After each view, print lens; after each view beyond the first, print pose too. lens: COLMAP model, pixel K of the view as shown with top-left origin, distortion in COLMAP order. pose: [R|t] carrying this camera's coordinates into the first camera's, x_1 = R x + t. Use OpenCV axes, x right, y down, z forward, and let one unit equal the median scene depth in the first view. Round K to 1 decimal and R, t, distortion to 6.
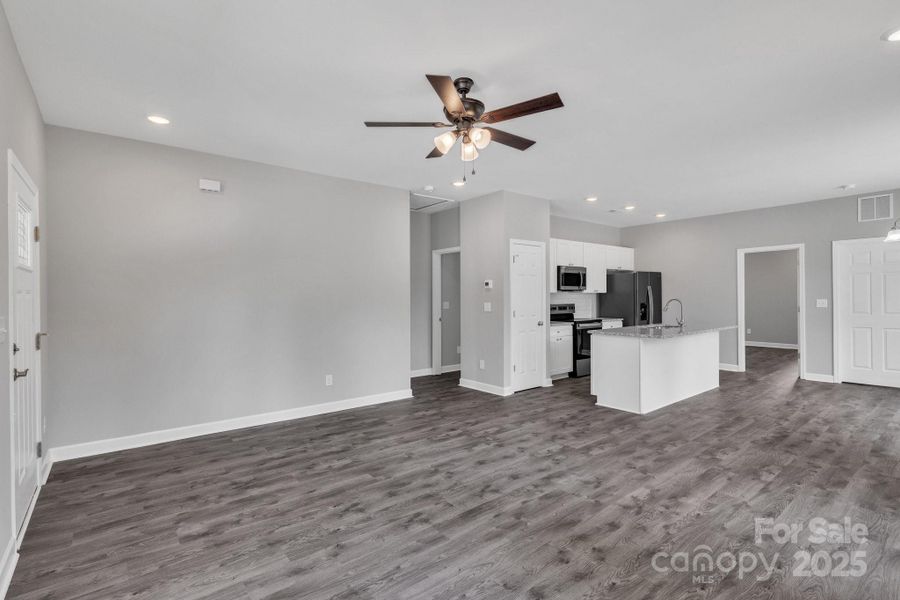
lens RADIAL K [[422.6, 0, 442.7], [0, 422.6, 298.3], [0, 0, 1]] dist [0.003496, -0.001856]
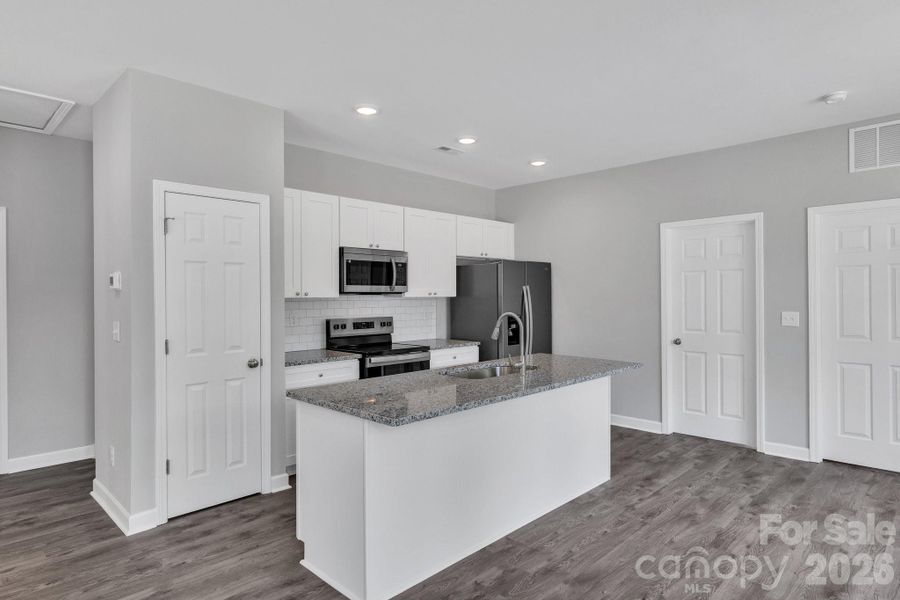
lens RADIAL K [[516.4, 0, 443.4], [0, 516.4, 297.3], [0, 0, 1]] dist [0.002635, -0.000618]
pose [[0.992793, 0.003140, 0.119805, 0.598898], [-0.003042, 0.999995, -0.001002, -0.024658], [-0.119807, 0.000630, 0.992797, 0.629034]]
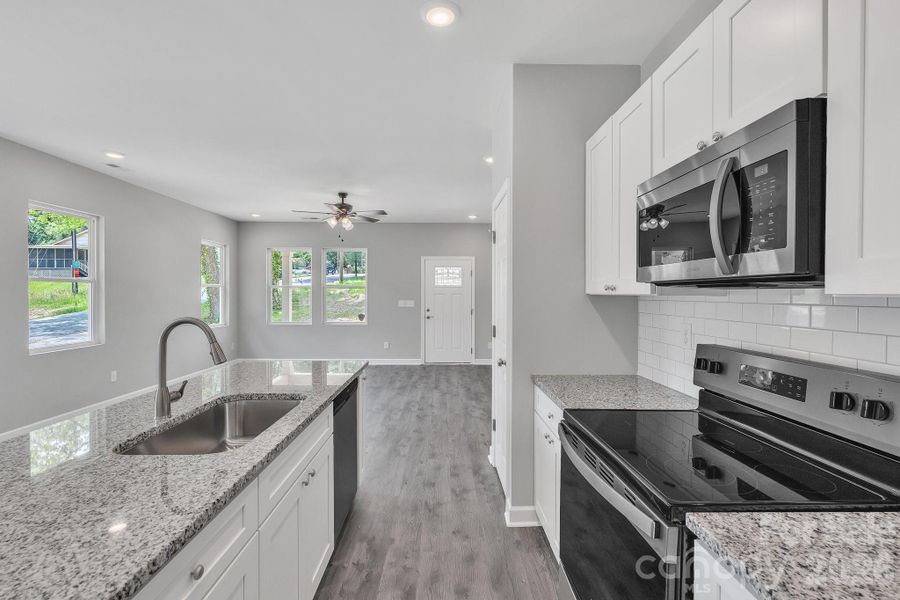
lens RADIAL K [[404.1, 0, 451.9], [0, 404.1, 298.2], [0, 0, 1]] dist [-0.002996, -0.000022]
pose [[-0.598899, 0.012137, -0.800733, 0.979907], [-0.004770, 0.999813, 0.018722, -0.027987], [0.800811, 0.015032, -0.598729, 1.944580]]
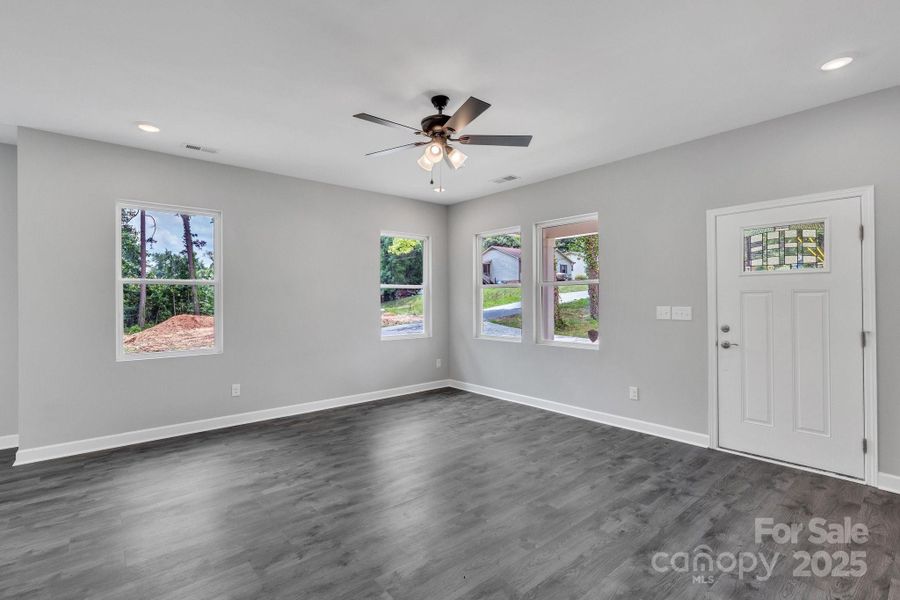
lens RADIAL K [[422.6, 0, 448.4], [0, 422.6, 298.6], [0, 0, 1]] dist [0.003496, -0.001856]
pose [[-0.999048, 0.011612, -0.042057, 0.059516], [0.011422, 0.999923, 0.004771, -0.007404], [0.042109, 0.004286, -0.999104, 1.537047]]
